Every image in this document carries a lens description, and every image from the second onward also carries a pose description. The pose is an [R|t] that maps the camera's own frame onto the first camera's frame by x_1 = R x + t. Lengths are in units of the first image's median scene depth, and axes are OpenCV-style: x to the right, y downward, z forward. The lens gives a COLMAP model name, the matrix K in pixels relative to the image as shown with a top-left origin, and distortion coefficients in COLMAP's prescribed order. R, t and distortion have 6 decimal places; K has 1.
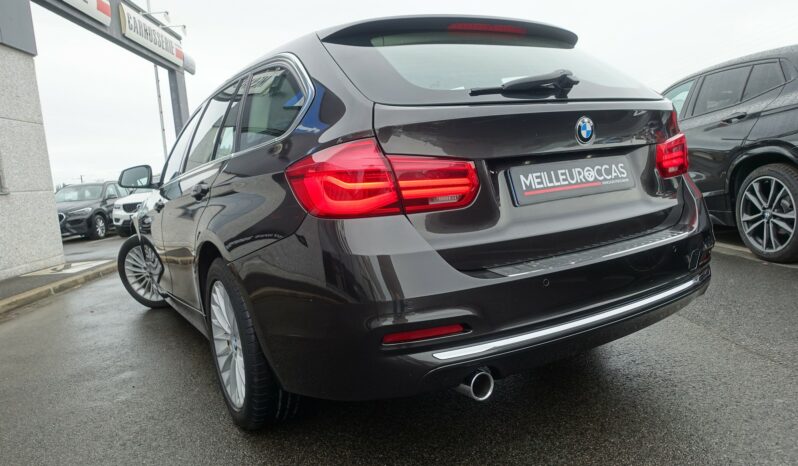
lens RADIAL K [[548.6, 0, 402.4], [0, 548.6, 230.0], [0, 0, 1]] dist [-0.002512, -0.000770]
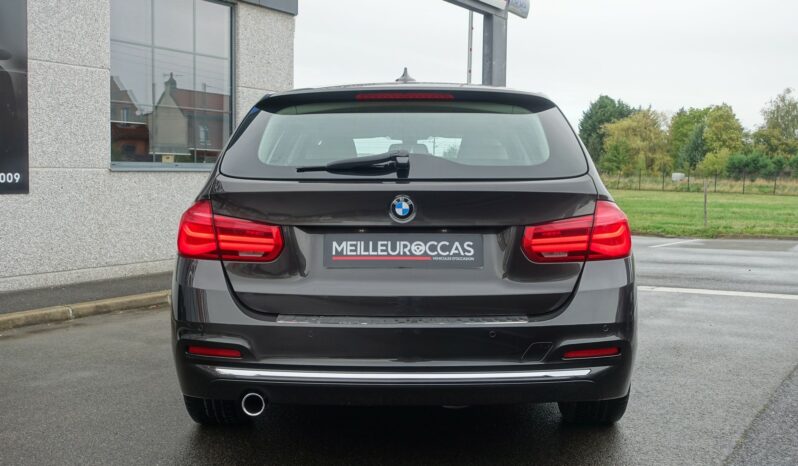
lens RADIAL K [[925.8, 0, 410.7], [0, 925.8, 218.4], [0, 0, 1]] dist [-0.025286, -0.034811]
pose [[0.841033, 0.122033, -0.527040, 1.292594], [-0.137902, 0.990403, 0.009262, -0.177533], [0.523112, 0.064891, 0.849790, -0.544360]]
